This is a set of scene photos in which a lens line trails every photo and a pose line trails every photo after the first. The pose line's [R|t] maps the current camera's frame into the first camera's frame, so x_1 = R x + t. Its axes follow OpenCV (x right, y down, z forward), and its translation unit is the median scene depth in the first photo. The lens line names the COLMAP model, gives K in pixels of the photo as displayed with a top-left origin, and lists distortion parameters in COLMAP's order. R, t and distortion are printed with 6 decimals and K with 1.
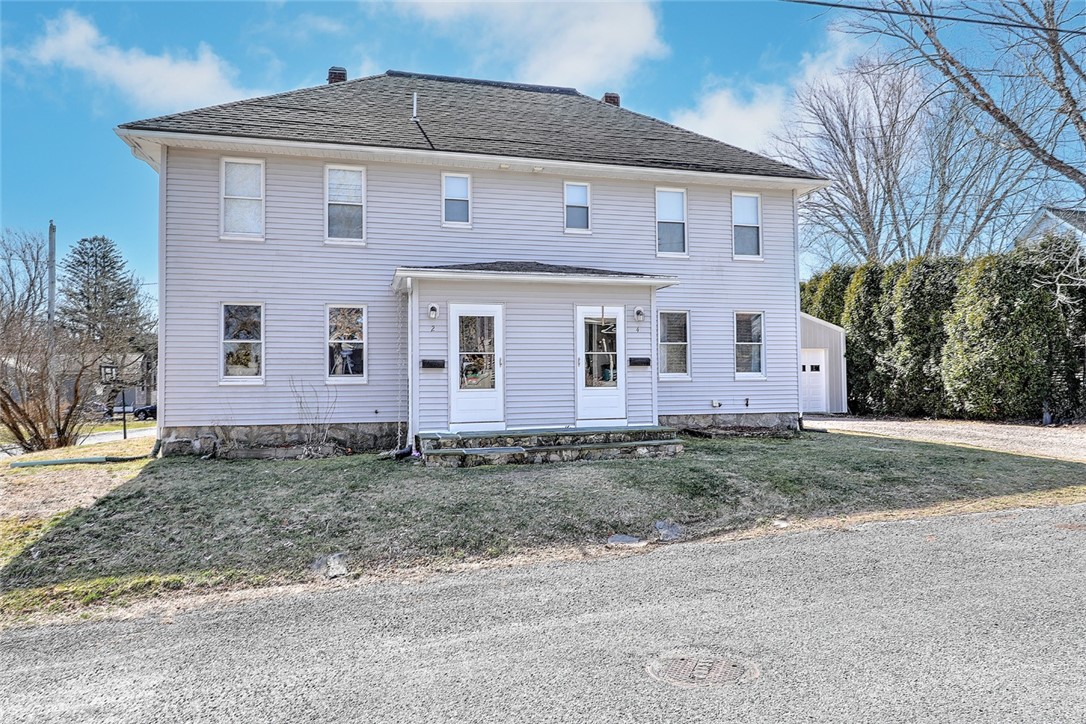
lens RADIAL K [[672.3, 0, 539.4], [0, 672.3, 359.3], [0, 0, 1]] dist [0.001996, 0.001905]
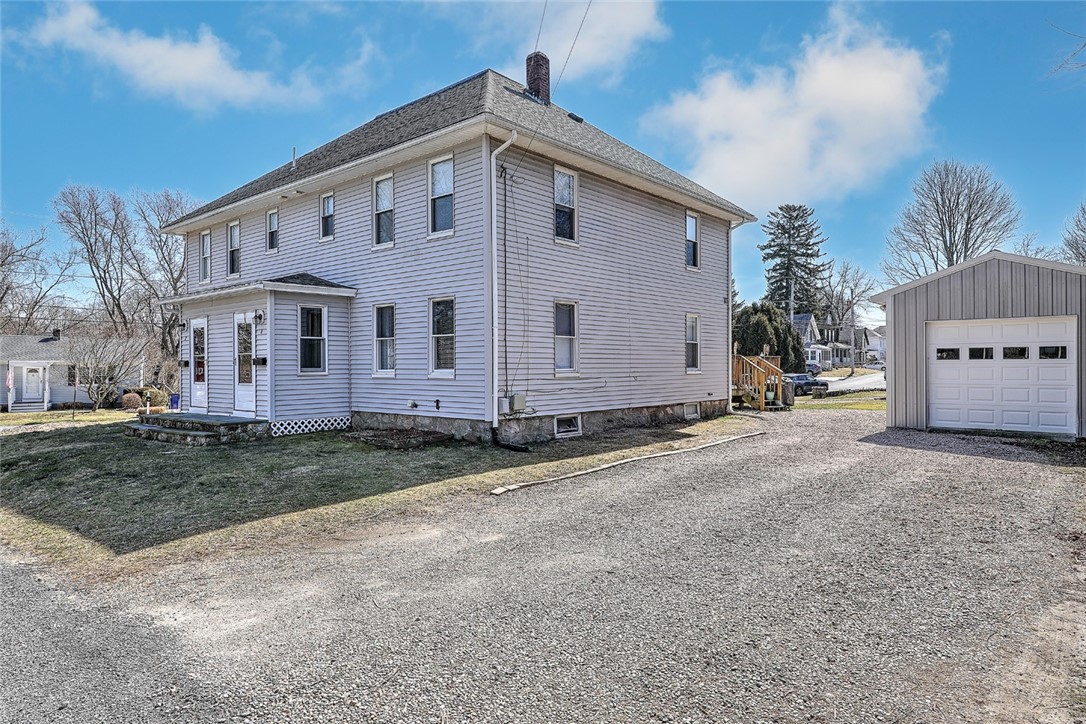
lens RADIAL K [[672.3, 0, 544.1], [0, 672.3, 360.8], [0, 0, 1]] dist [0.001996, 0.001905]
pose [[0.572997, 0.001832, -0.819556, 1.251181], [0.029070, 0.999323, 0.022559, -0.008230], [0.819042, -0.036751, 0.572555, 0.713695]]
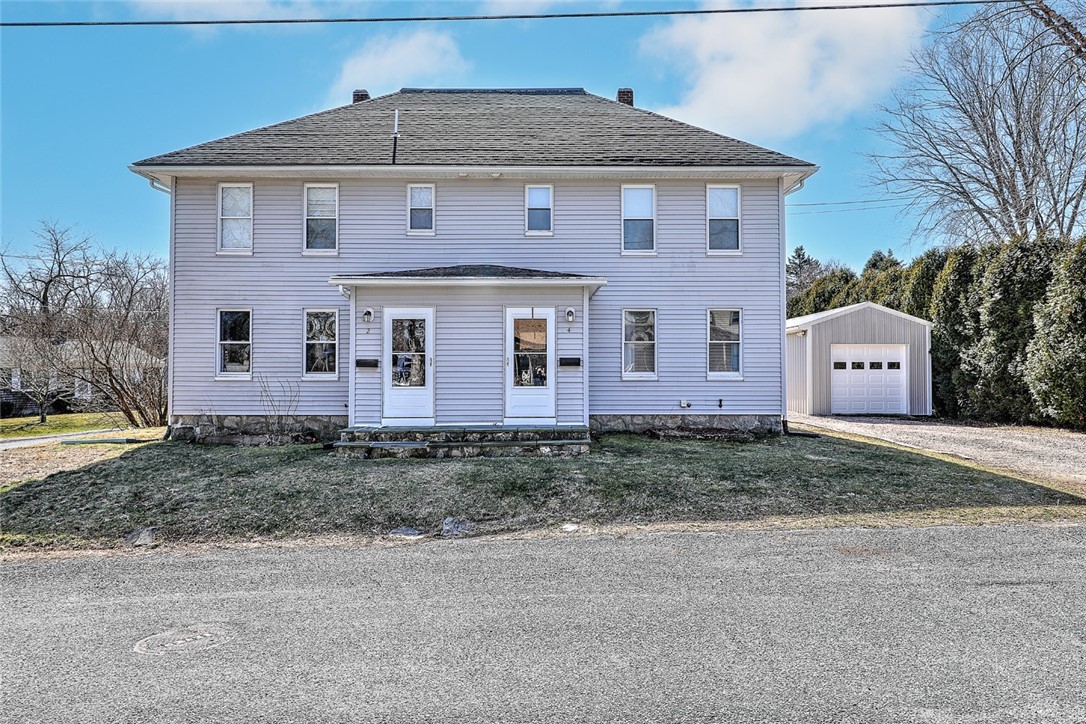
lens RADIAL K [[672.3, 0, 539.5], [0, 672.3, 357.9], [0, 0, 1]] dist [0.001996, 0.001905]
pose [[0.970425, 0.003801, -0.241373, 0.332356], [-0.001224, 0.999941, 0.010823, -0.012743], [0.241400, -0.010208, 0.970372, 0.005248]]
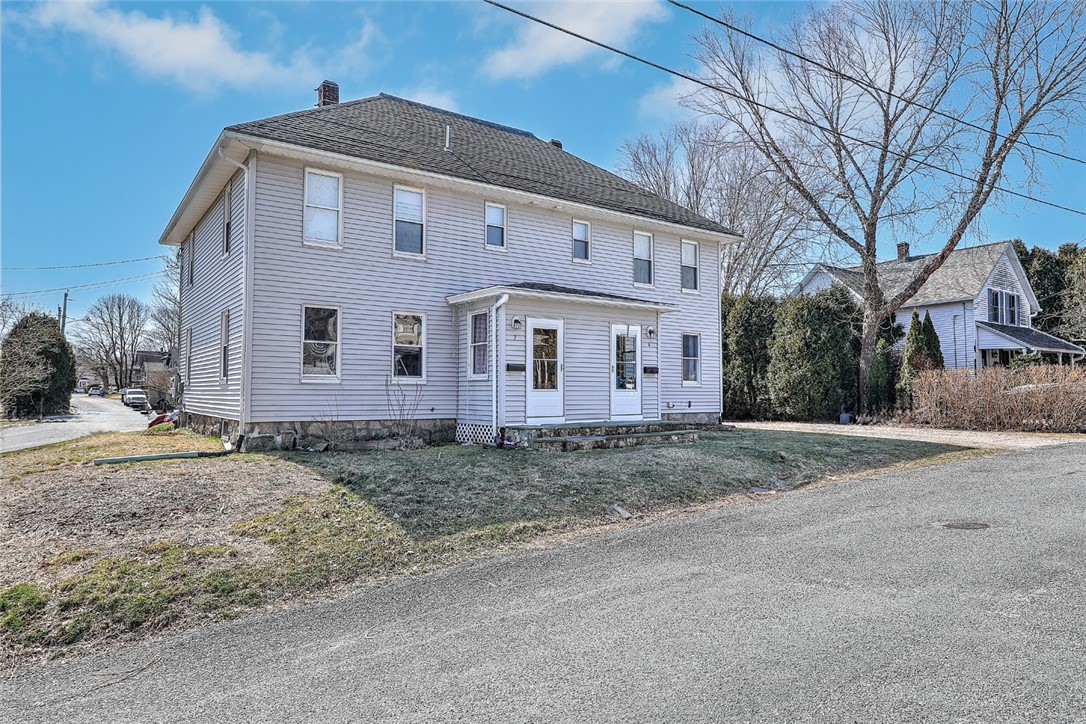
lens RADIAL K [[672.3, 0, 536.8], [0, 672.3, 360.9], [0, 0, 1]] dist [0.001996, 0.001905]
pose [[0.935663, 0.028404, 0.351750, -0.475763], [-0.022750, 0.999537, -0.020198, 0.015990], [-0.352161, 0.010896, 0.935876, -0.108845]]
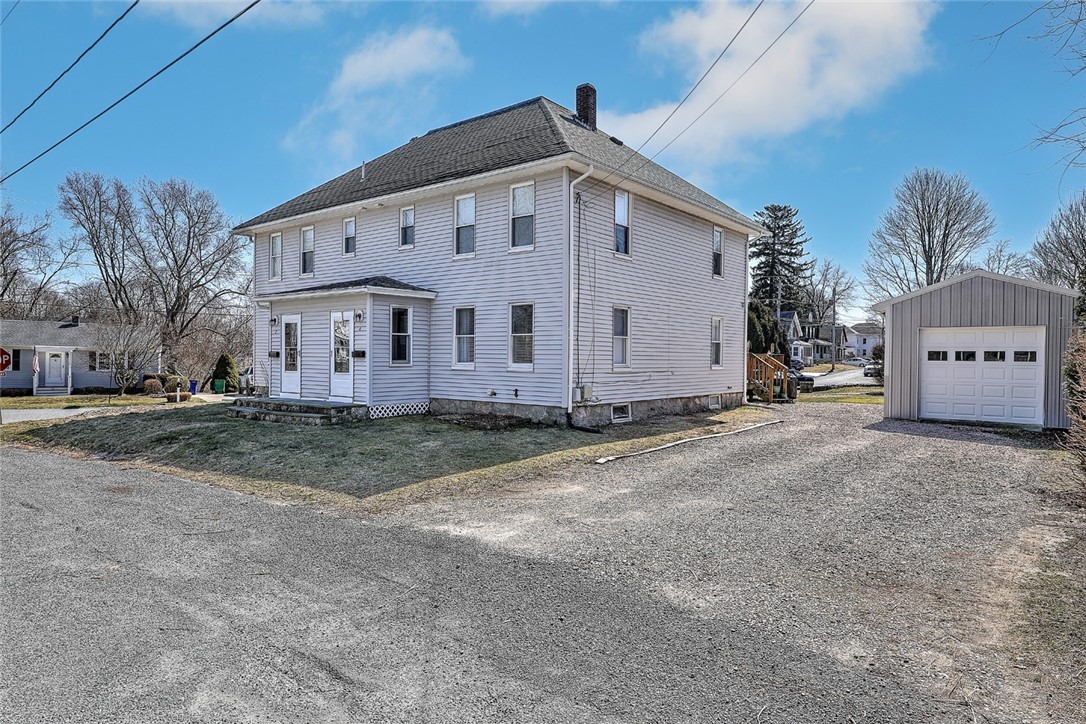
lens RADIAL K [[672.3, 0, 544.1], [0, 672.3, 361.0], [0, 0, 1]] dist [0.001996, 0.001905]
pose [[0.598602, 0.021627, -0.800755, 1.314337], [0.013136, 0.999236, 0.036807, -0.024127], [0.800939, -0.032551, 0.597860, 0.492426]]
